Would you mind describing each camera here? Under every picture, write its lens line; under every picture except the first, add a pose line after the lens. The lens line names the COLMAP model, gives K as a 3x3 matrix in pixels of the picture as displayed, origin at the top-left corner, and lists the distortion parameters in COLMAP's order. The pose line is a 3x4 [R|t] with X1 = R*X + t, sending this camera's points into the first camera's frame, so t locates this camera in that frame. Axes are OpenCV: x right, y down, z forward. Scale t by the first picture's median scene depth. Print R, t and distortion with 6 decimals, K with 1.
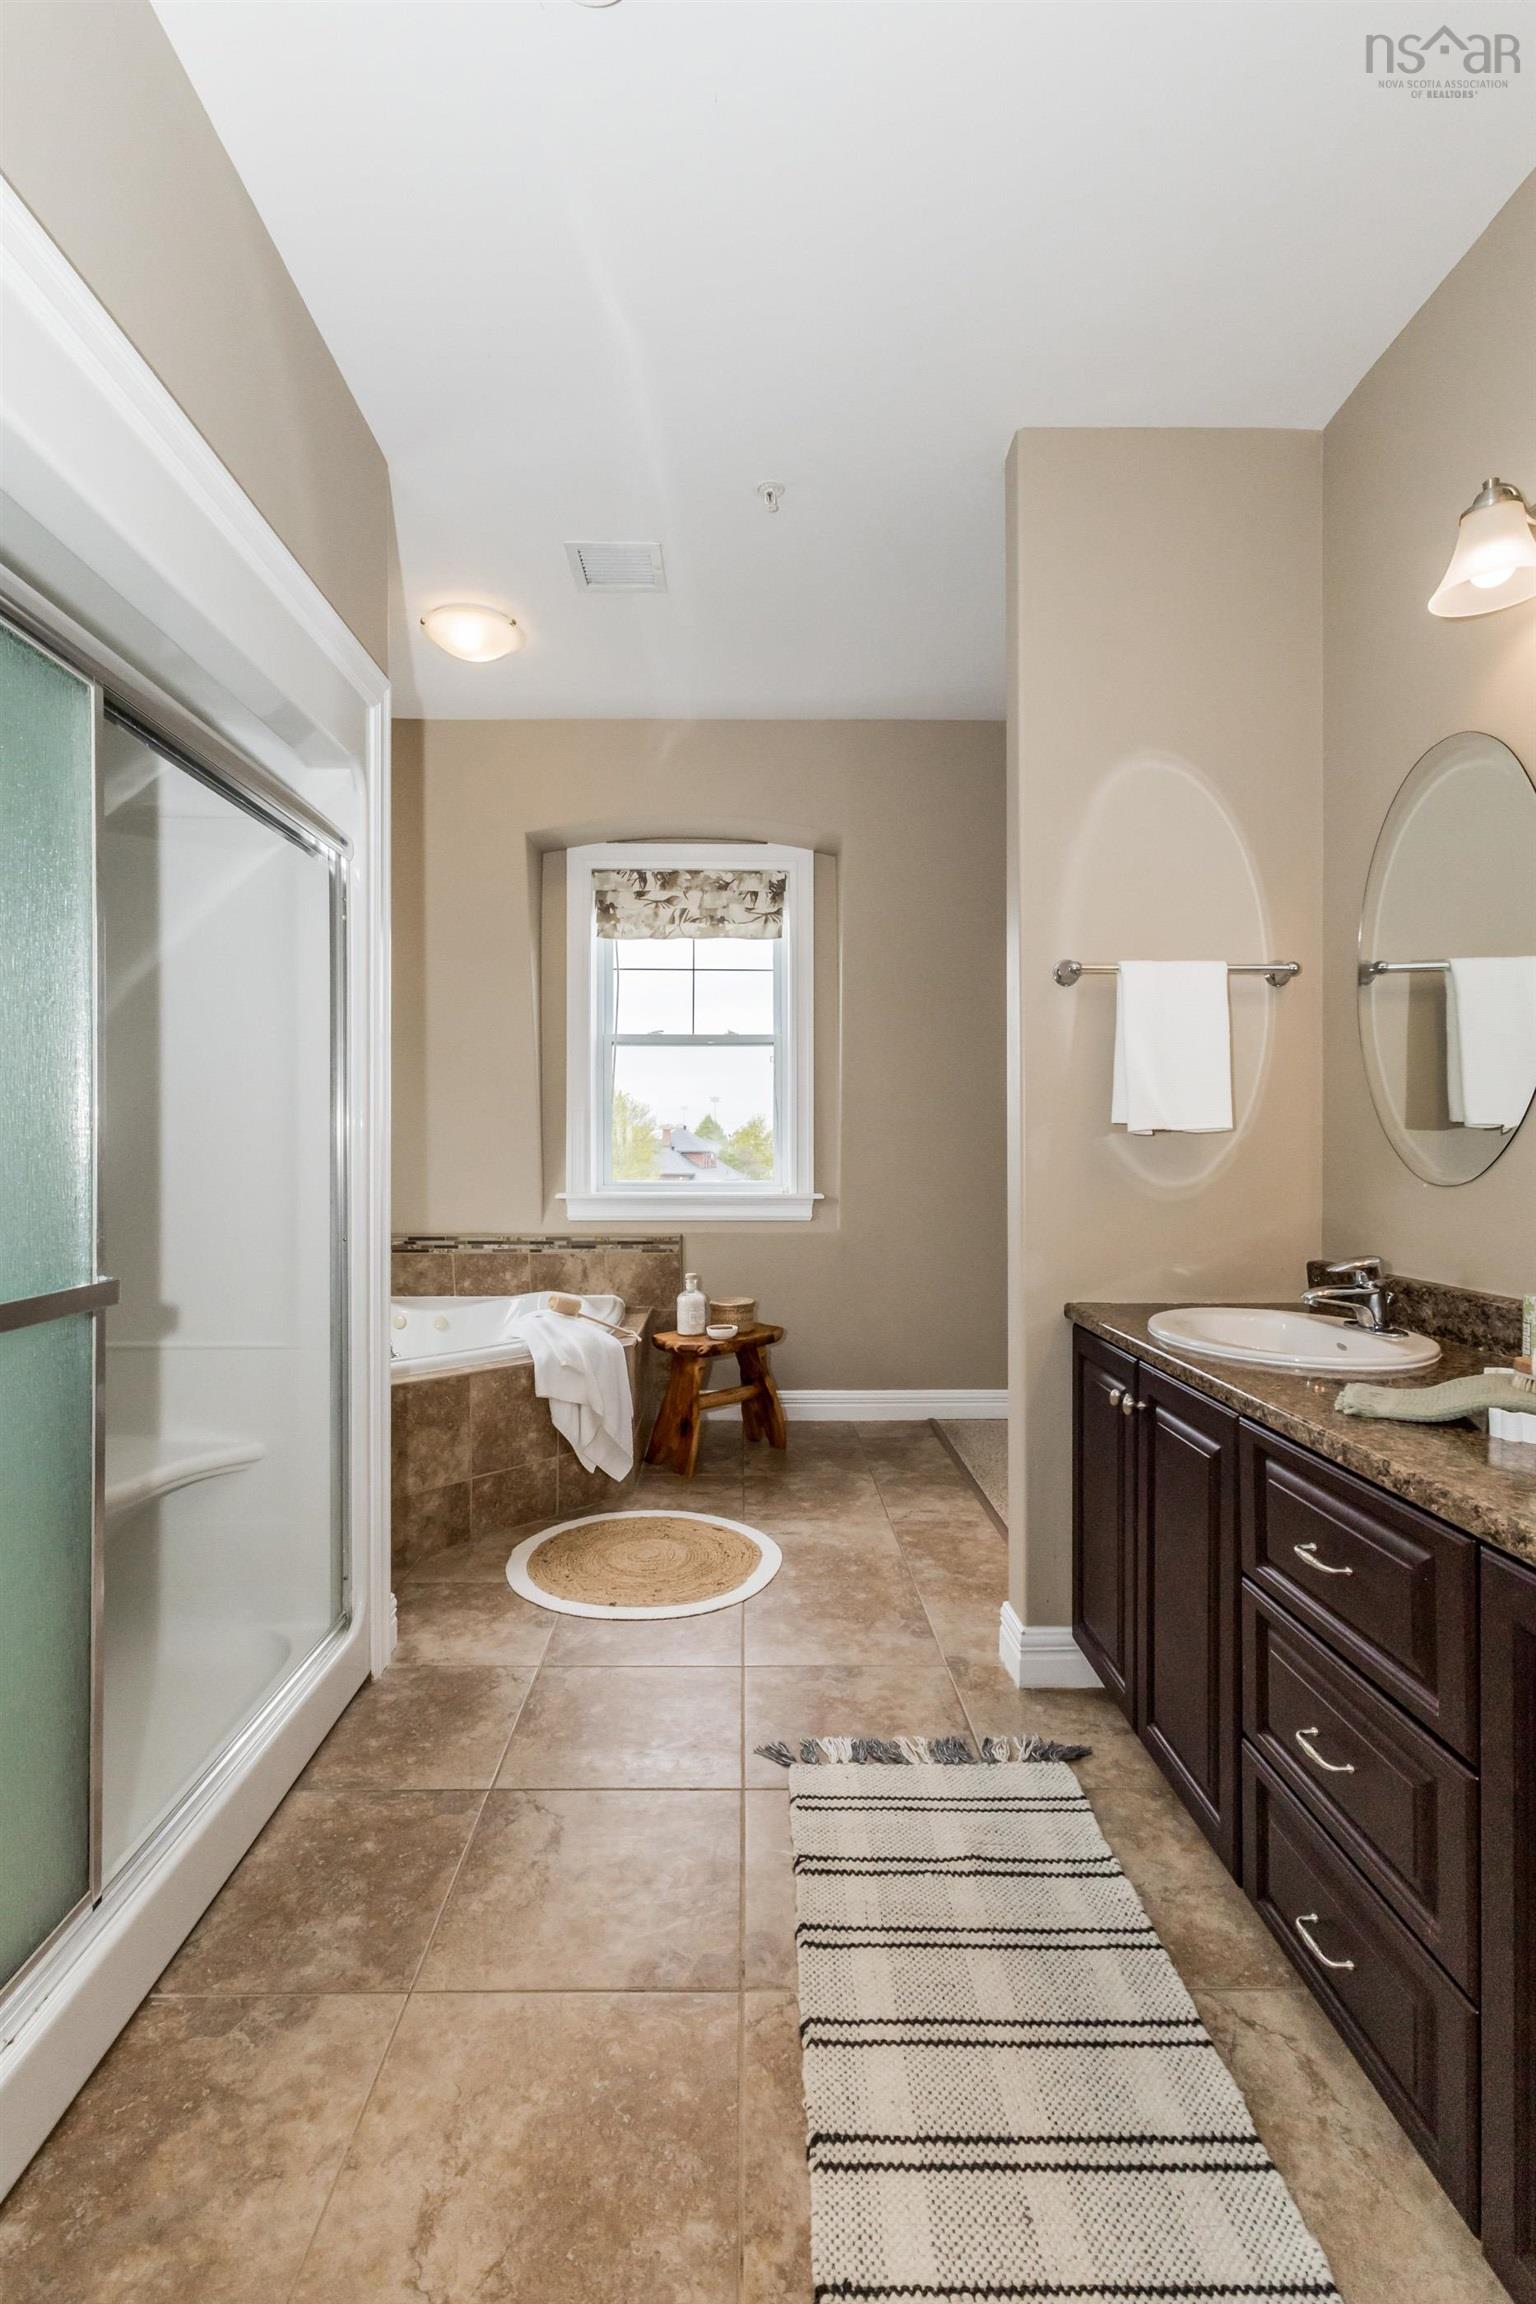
lens RADIAL K [[1059.5, 0, 773.0], [0, 1059.5, 1156.0], [0, 0, 1]] dist [0.004440, 0.000206]
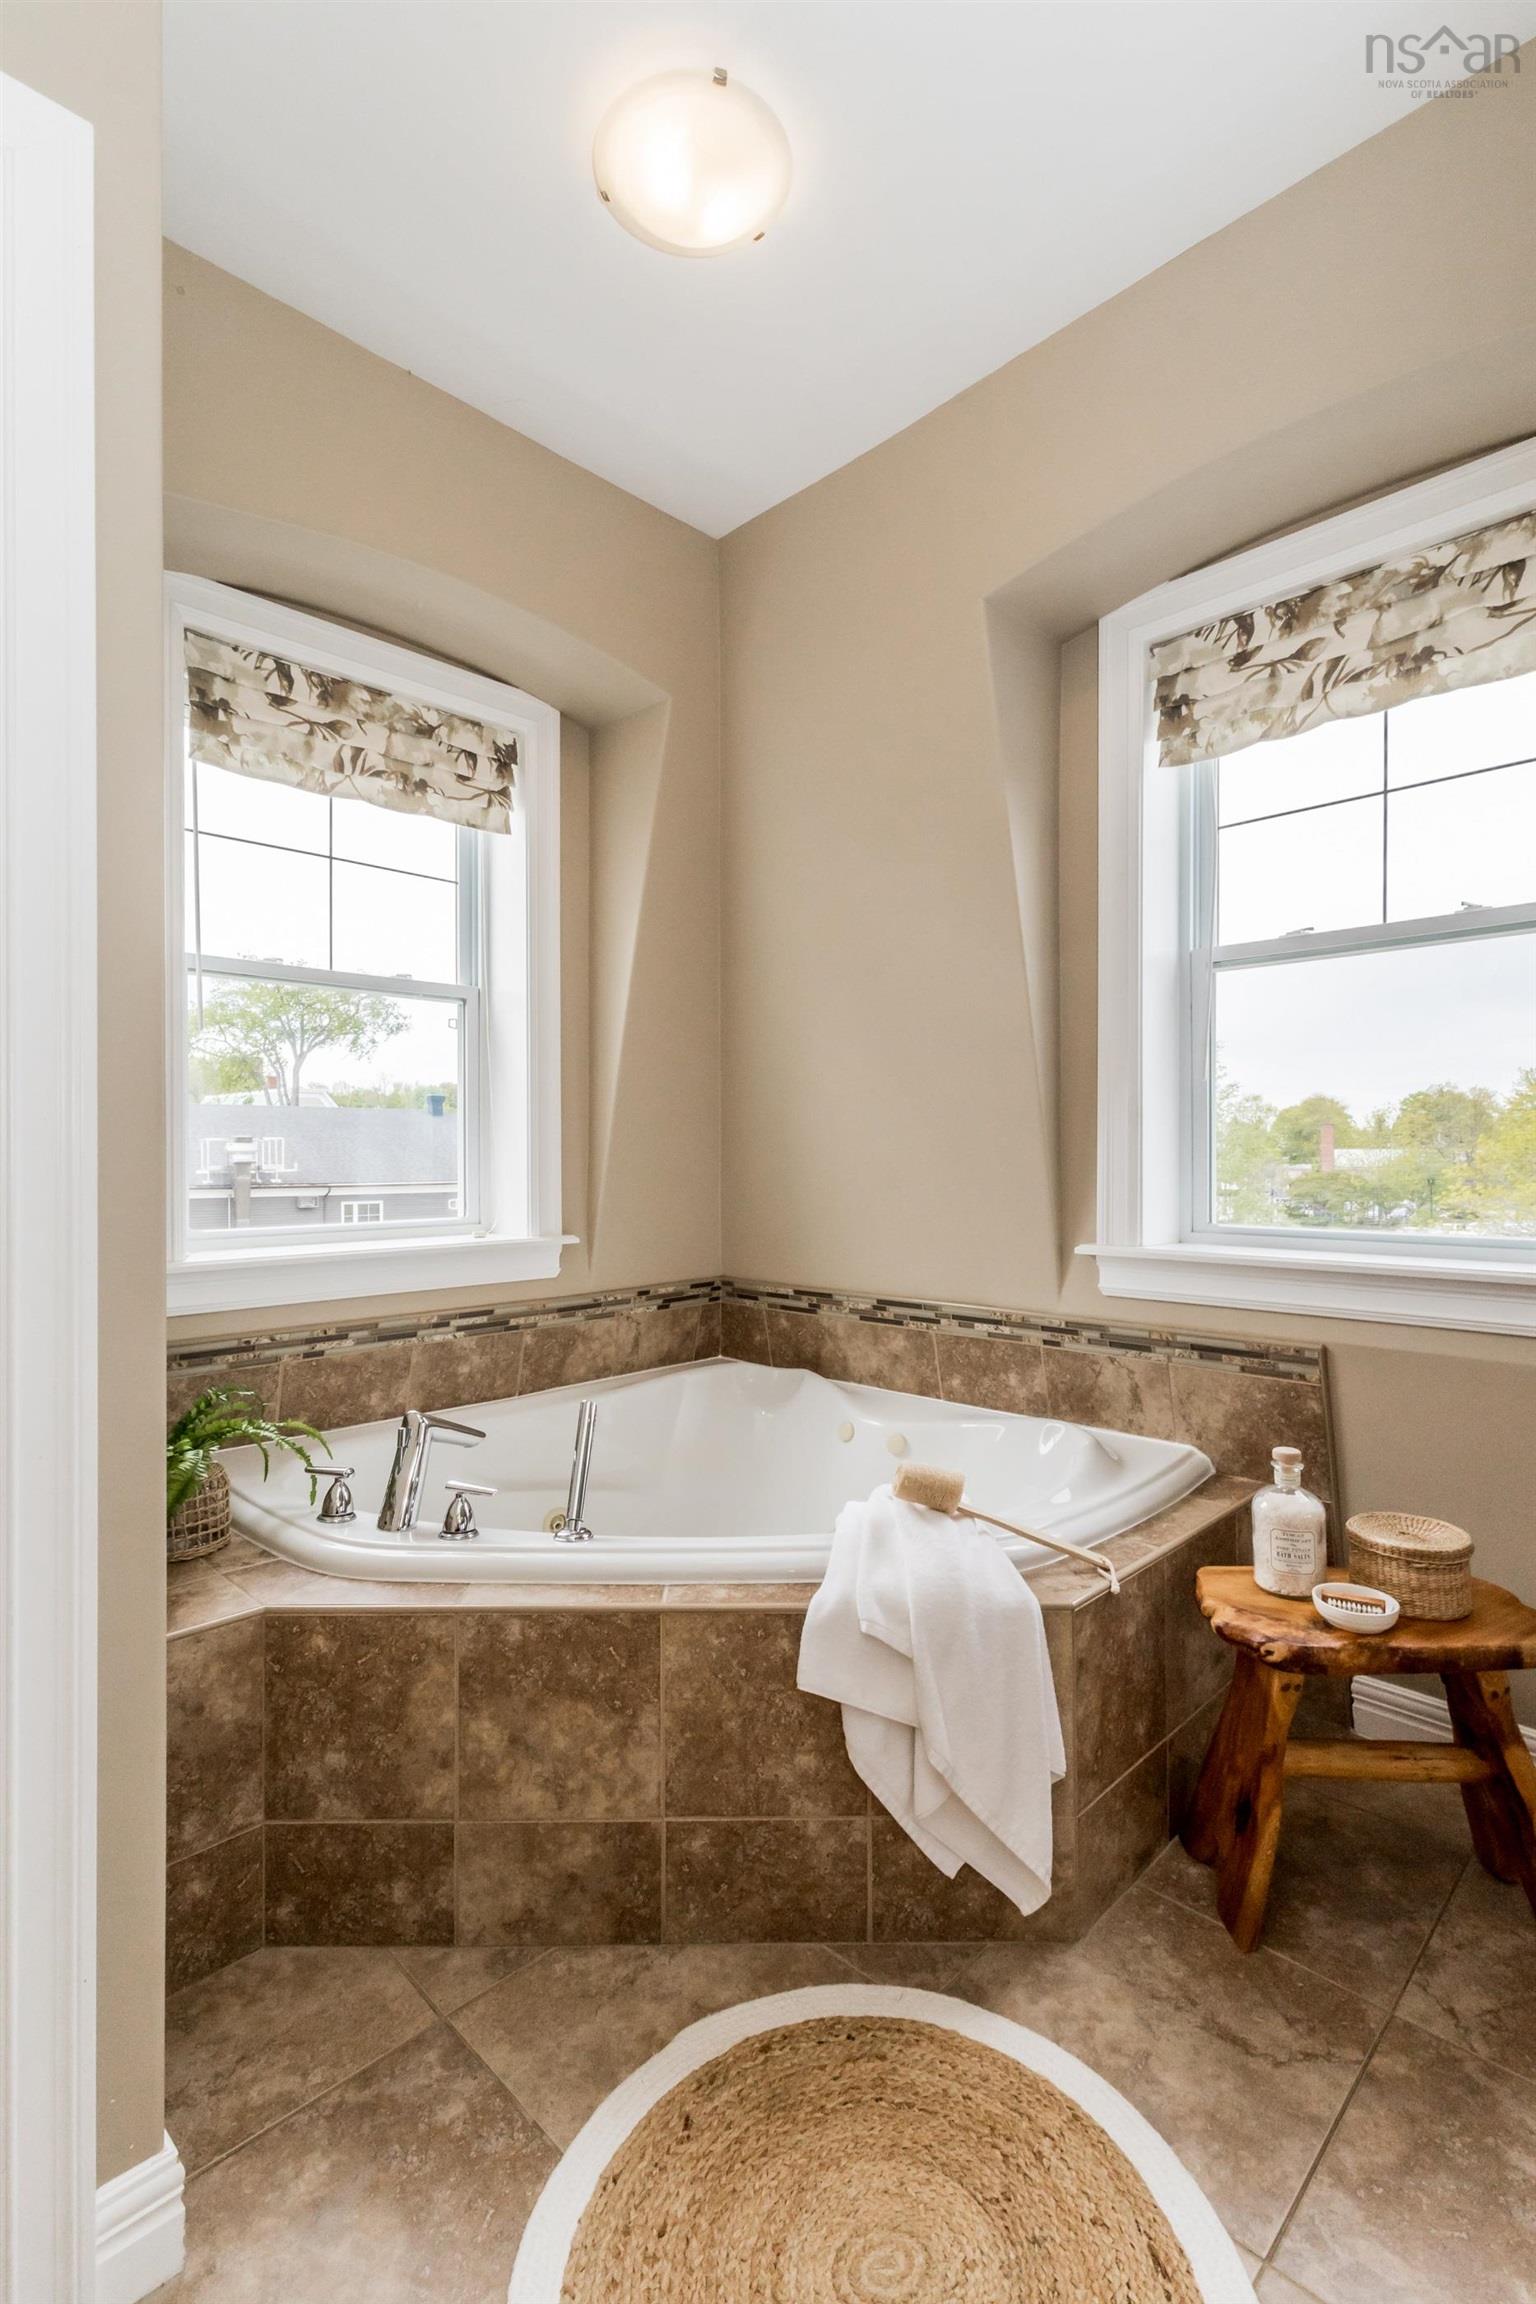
lens RADIAL K [[1059.5, 0, 773.0], [0, 1059.5, 1156.0], [0, 0, 1]] dist [0.004440, 0.000206]
pose [[0.690325, -0.007912, -0.723457, 0.108382], [-0.001661, 0.999920, -0.012521, -0.004763], [0.723498, 0.009846, 0.690256, 0.625439]]
